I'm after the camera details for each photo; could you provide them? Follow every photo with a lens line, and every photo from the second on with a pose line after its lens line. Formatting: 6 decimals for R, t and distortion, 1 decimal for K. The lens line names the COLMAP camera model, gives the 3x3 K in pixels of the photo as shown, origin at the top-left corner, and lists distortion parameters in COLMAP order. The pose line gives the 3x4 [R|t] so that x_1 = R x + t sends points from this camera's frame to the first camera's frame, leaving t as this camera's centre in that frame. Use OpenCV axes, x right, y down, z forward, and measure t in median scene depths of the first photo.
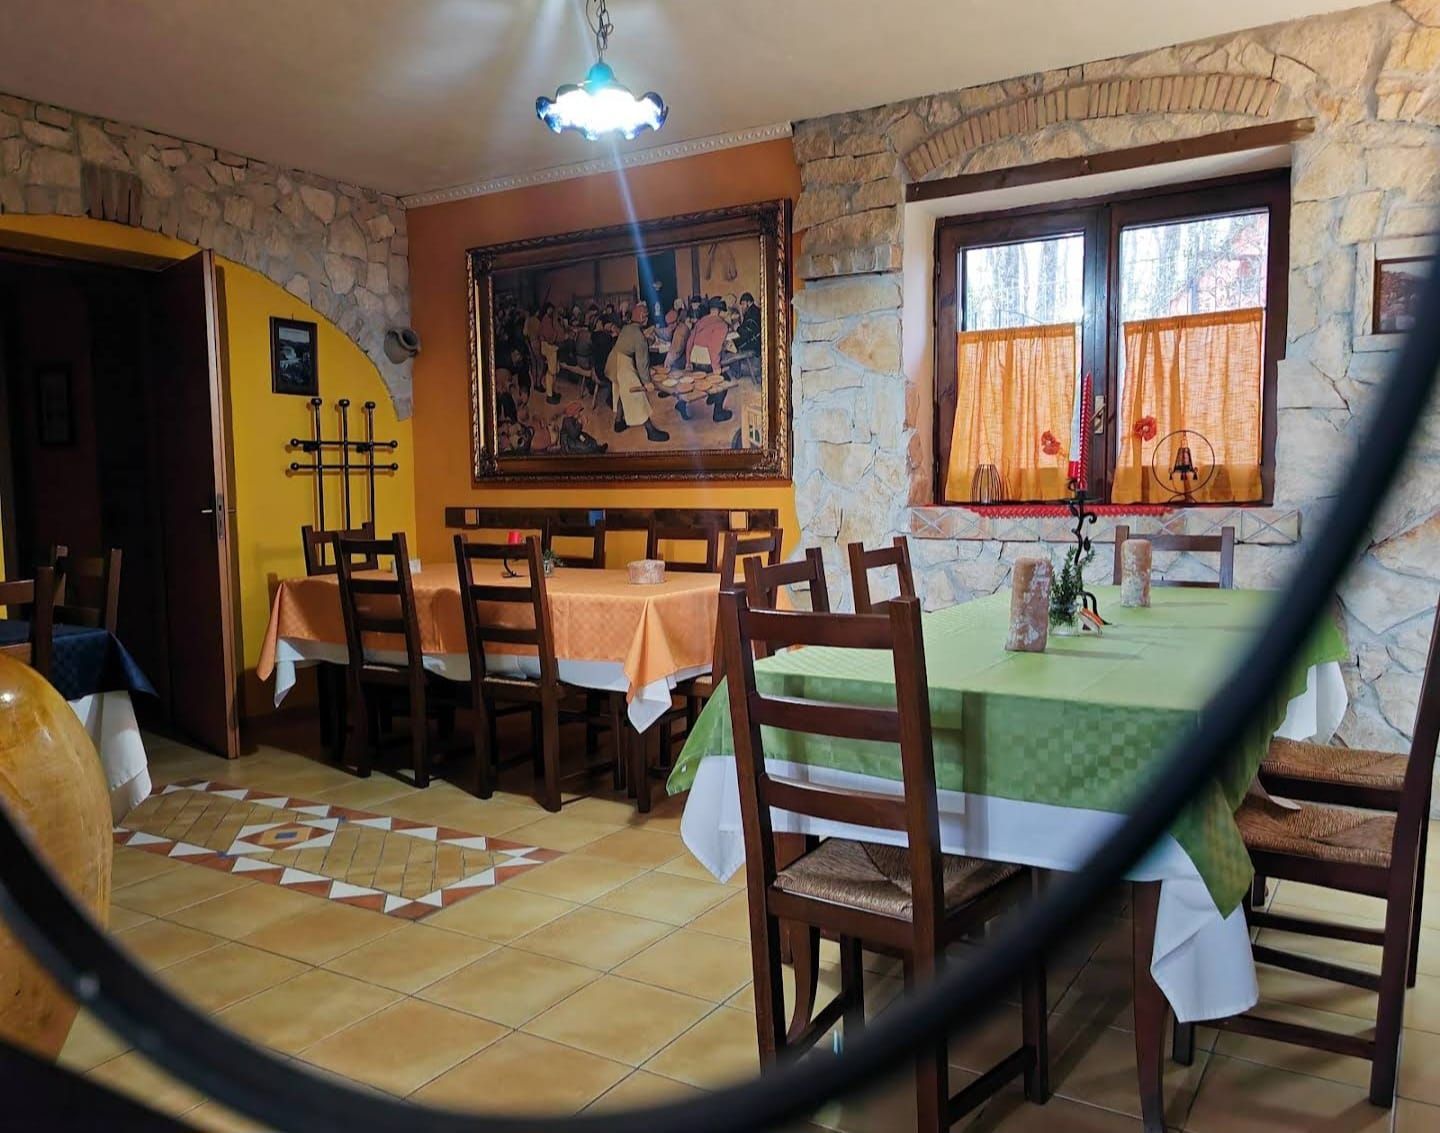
lens RADIAL K [[1128.4, 0, 720.0], [0, 1128.4, 566.5], [0, 0, 1]] dist [-0.005680, -0.008859]
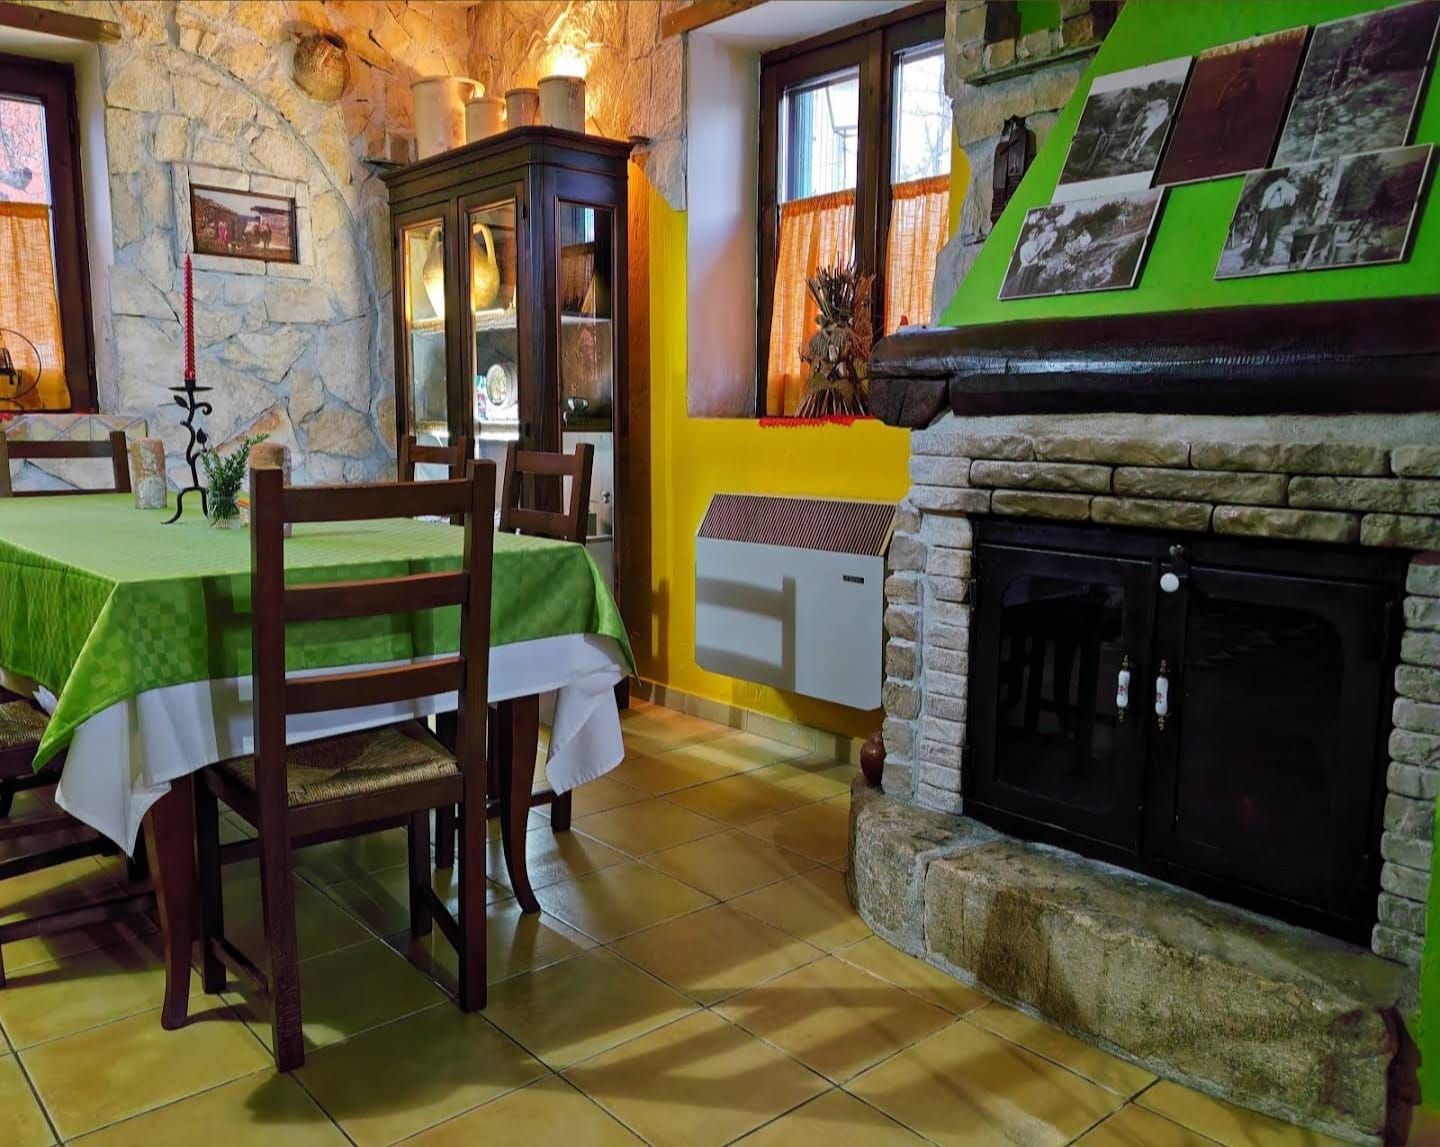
lens RADIAL K [[1141.3, 0, 720.0], [0, 1141.3, 573.5], [0, 0, 1]] dist [0.007699, -0.039875]
pose [[0.282897, -0.114023, 0.952349, -0.346347], [0.057432, 0.993141, 0.101847, 0.015926], [-0.957429, 0.025883, 0.287505, 0.209785]]
